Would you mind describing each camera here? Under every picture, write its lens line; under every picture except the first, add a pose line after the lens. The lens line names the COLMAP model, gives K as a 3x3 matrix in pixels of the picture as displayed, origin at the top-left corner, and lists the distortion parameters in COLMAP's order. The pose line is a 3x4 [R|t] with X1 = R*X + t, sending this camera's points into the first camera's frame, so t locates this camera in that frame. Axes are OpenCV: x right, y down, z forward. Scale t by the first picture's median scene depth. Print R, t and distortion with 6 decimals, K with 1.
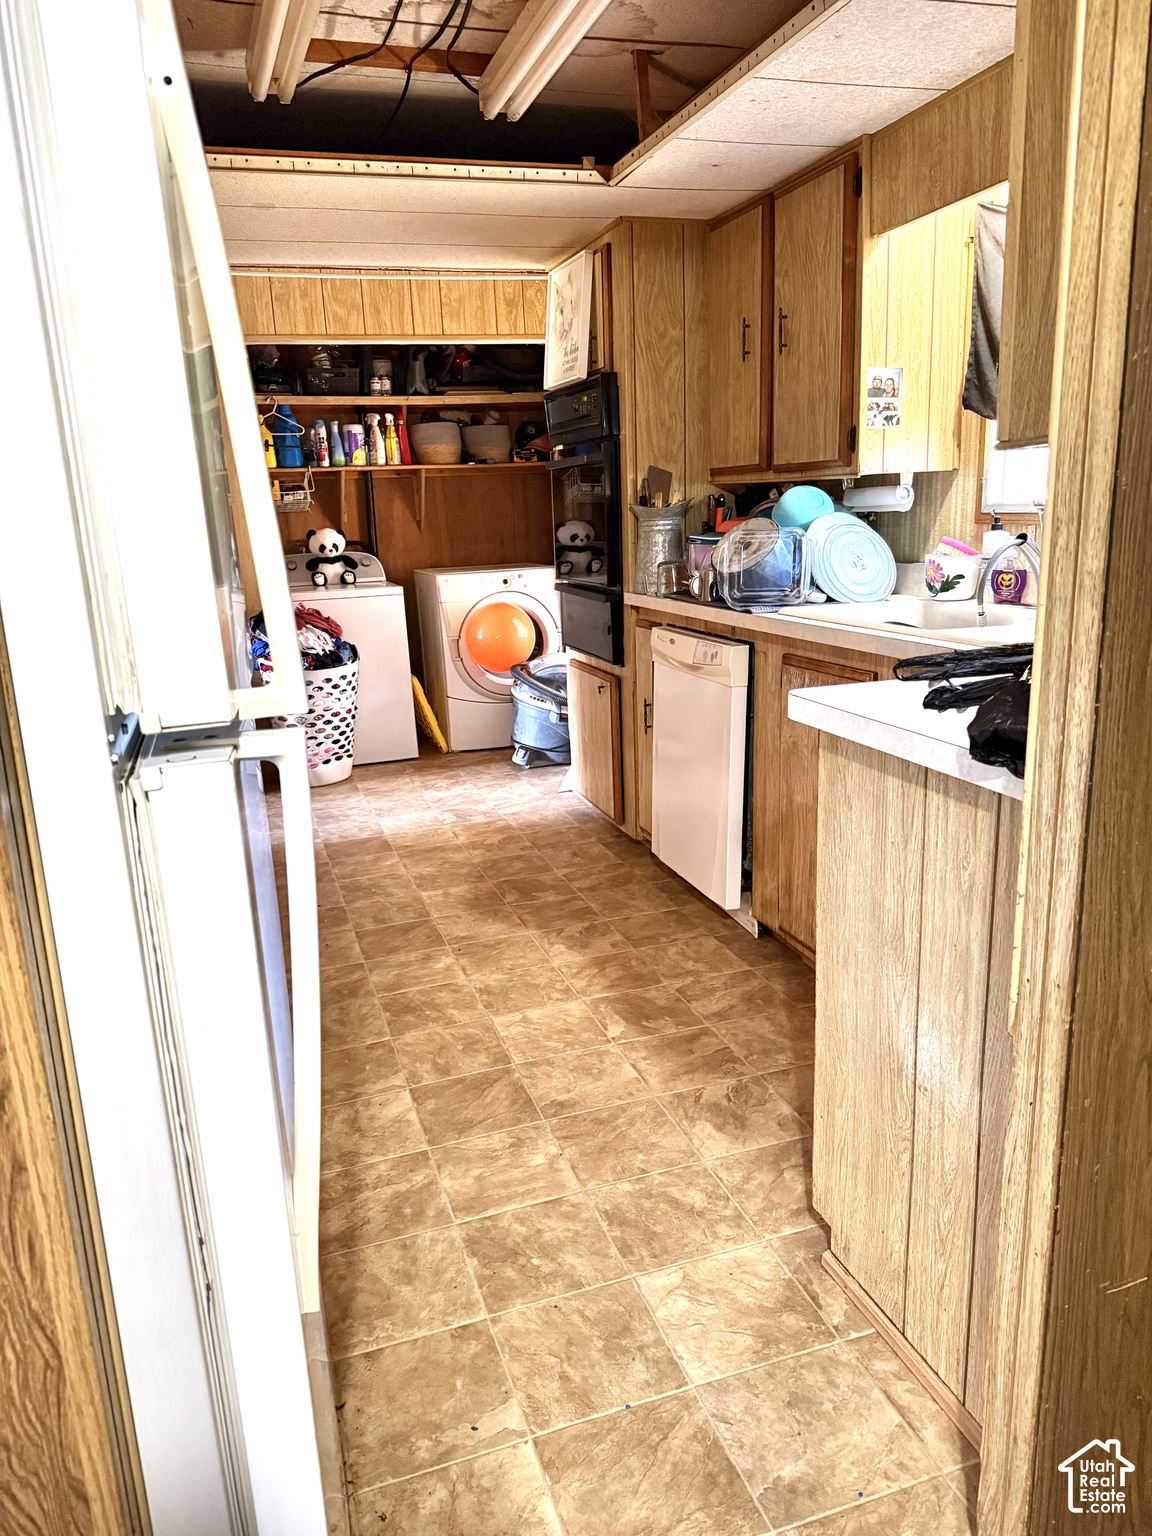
lens RADIAL K [[1087.4, 0, 600.8], [0, 1087.4, 798.0], [0, 0, 1]] dist [0.032957, -0.035115]
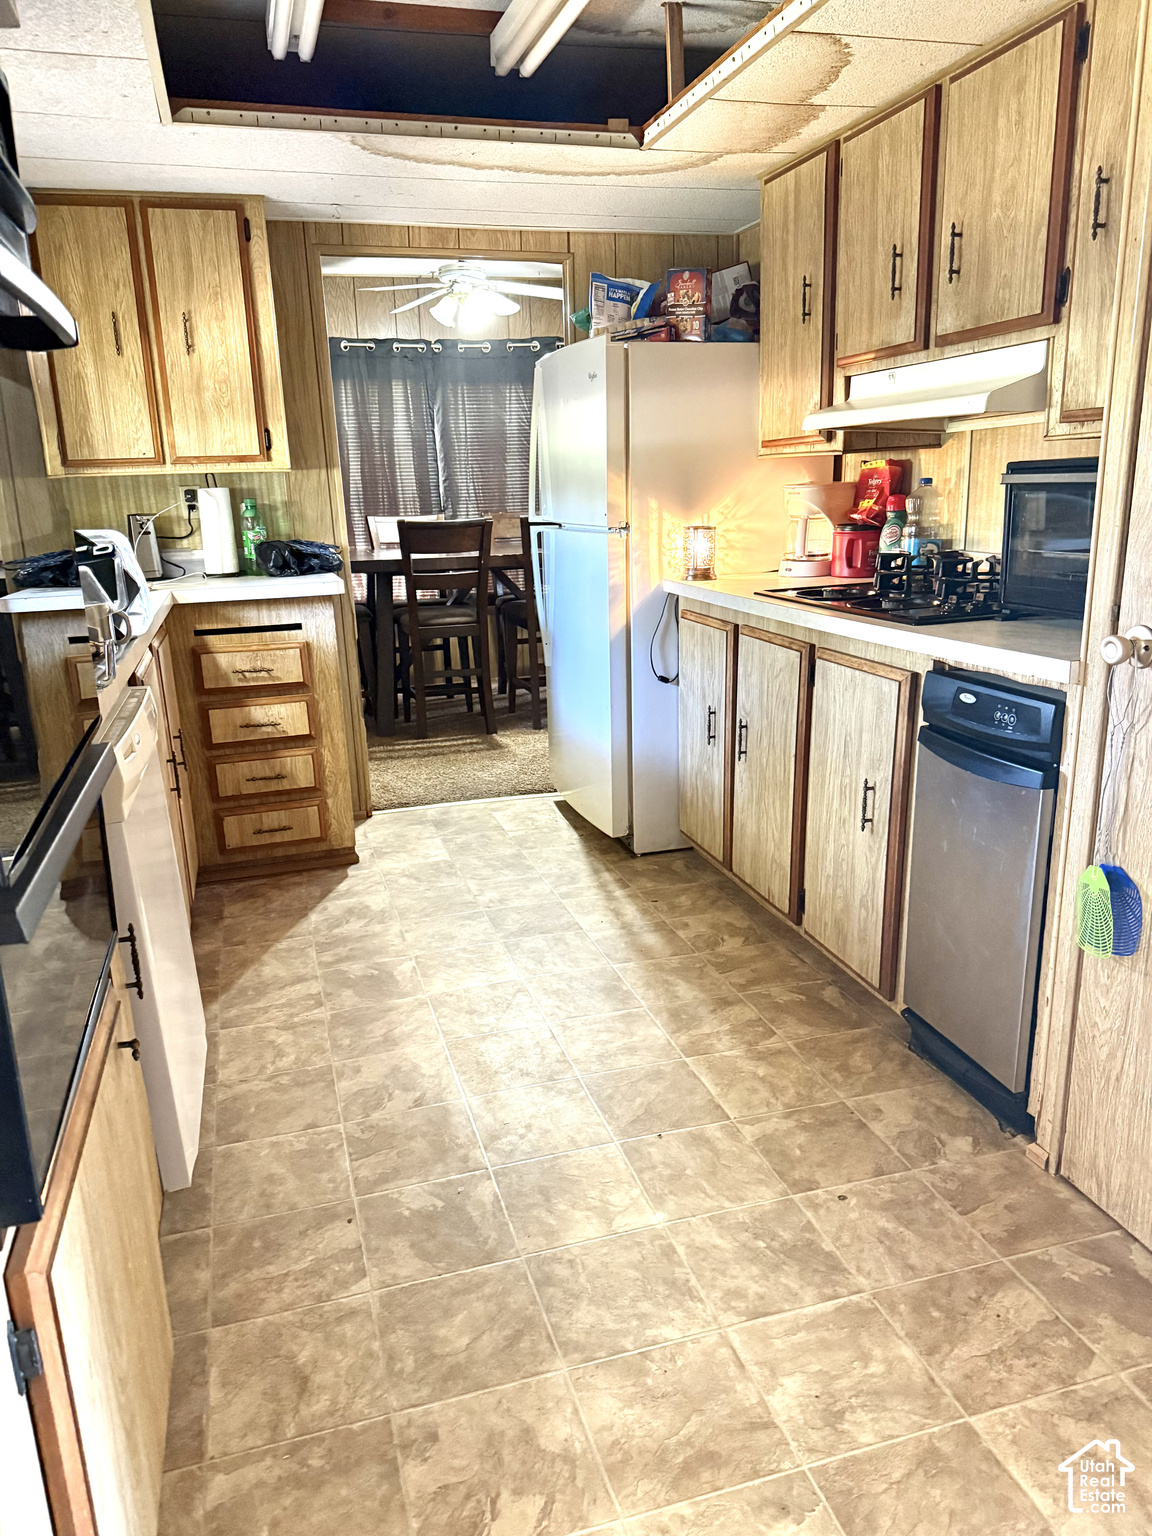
lens RADIAL K [[1087.4, 0, 569.9], [0, 1087.4, 769.9], [0, 0, 1]] dist [0.032957, -0.035115]
pose [[-0.996542, 0.049937, 0.066406, -0.215458], [0.076206, 0.867814, 0.491010, -0.444598], [-0.033109, 0.494373, -0.868619, 1.710844]]
